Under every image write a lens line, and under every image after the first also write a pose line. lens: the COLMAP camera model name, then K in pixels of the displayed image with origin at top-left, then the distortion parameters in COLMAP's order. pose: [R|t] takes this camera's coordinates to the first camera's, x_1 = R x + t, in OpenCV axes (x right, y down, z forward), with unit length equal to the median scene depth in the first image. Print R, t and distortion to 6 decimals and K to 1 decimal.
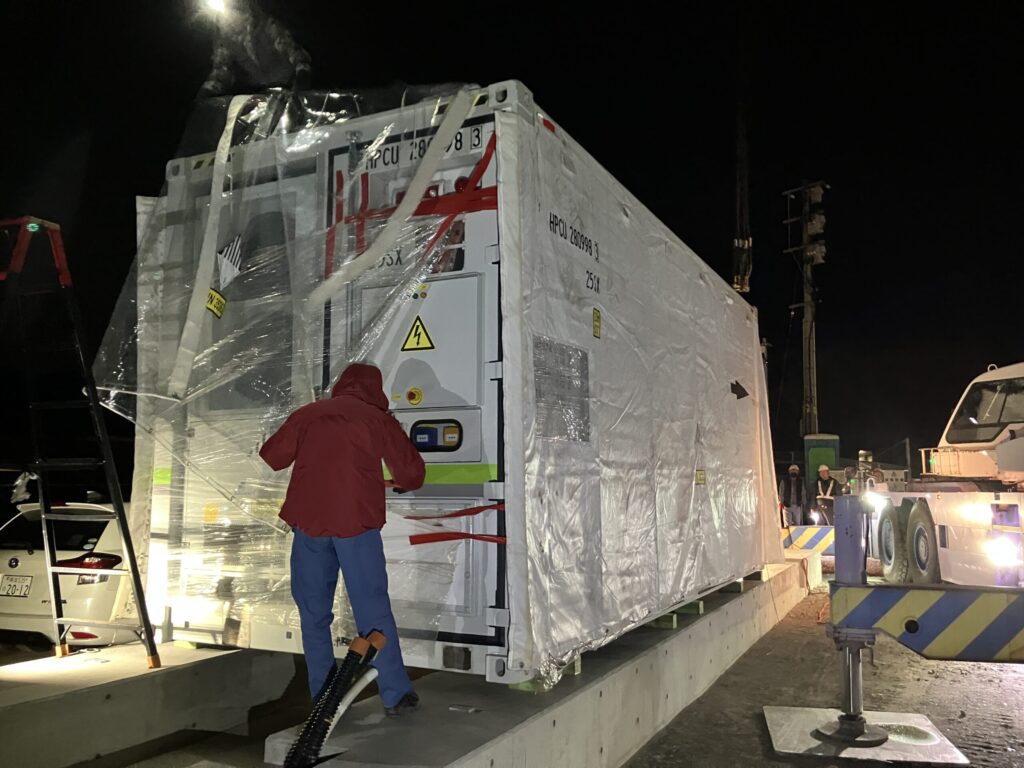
lens RADIAL K [[828.9, 0, 522.4], [0, 828.9, 389.2], [0, 0, 1]] dist [0.026846, -0.029761]
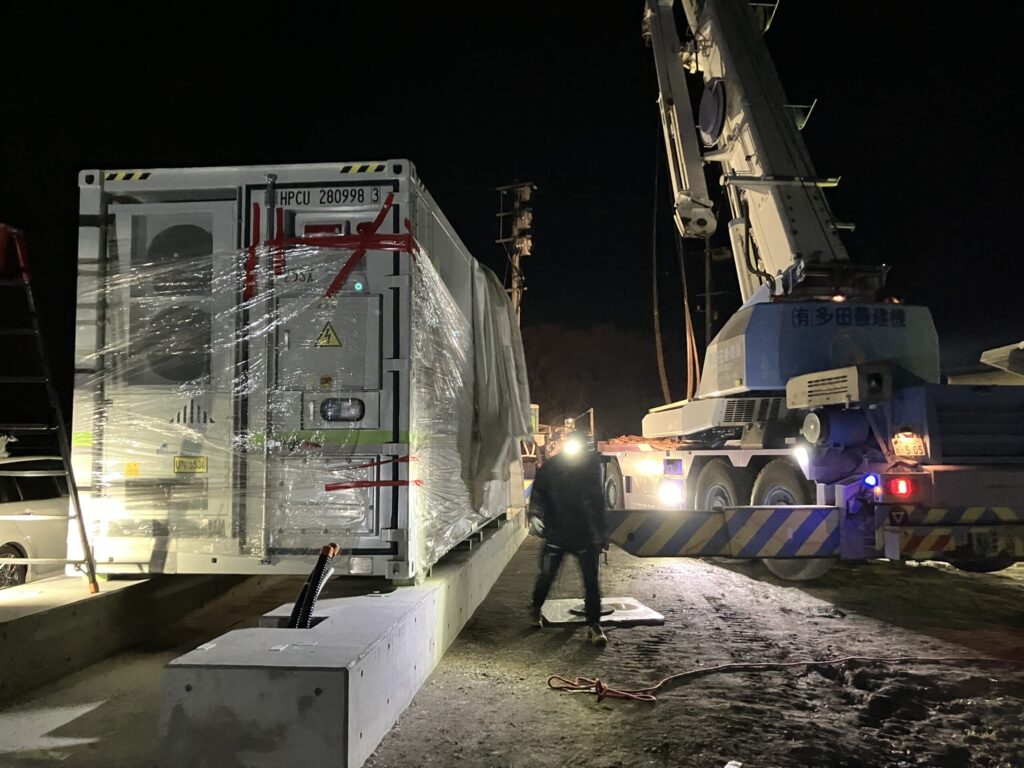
lens RADIAL K [[828.9, 0, 509.4], [0, 828.9, 391.3], [0, 0, 1]] dist [0.026846, -0.029761]
pose [[0.937059, 0.019181, 0.348644, -0.276603], [-0.034778, 0.998652, 0.038532, -0.032239], [-0.347435, -0.048231, 0.936463, -0.332722]]
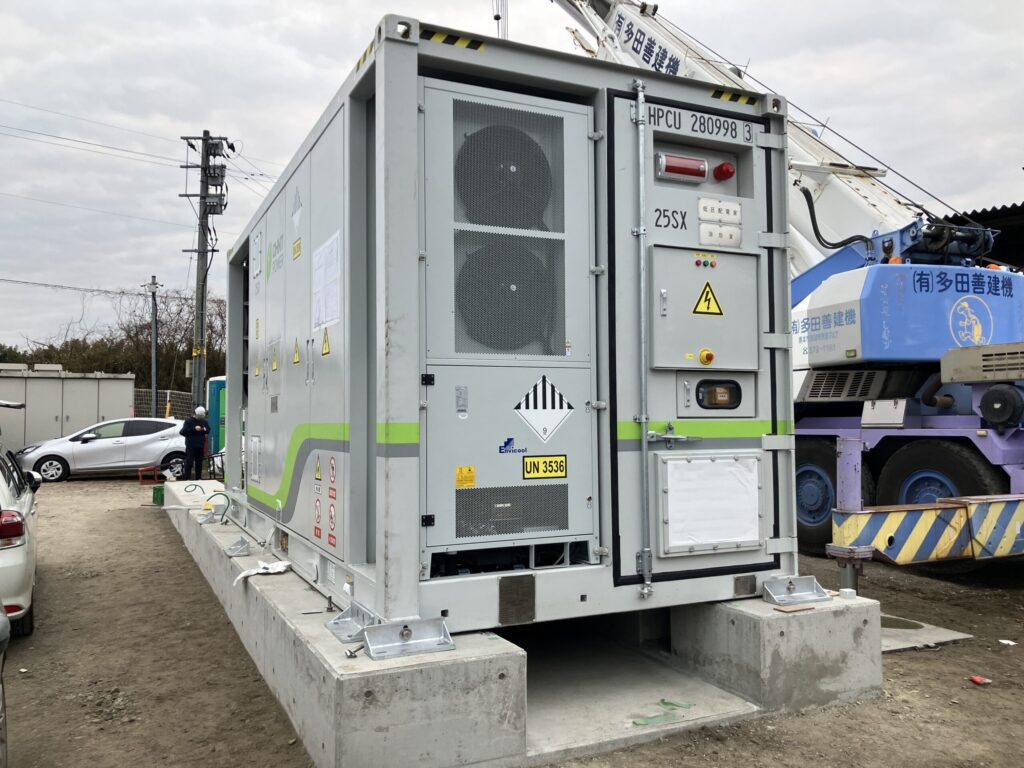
lens RADIAL K [[828.9, 0, 510.7], [0, 828.9, 382.6], [0, 0, 1]] dist [0.026846, -0.029761]
pose [[0.633174, 0.033393, 0.773289, -0.967281], [-0.075778, 0.996944, 0.018997, 0.035056], [-0.770291, -0.070627, 0.633769, 0.433812]]
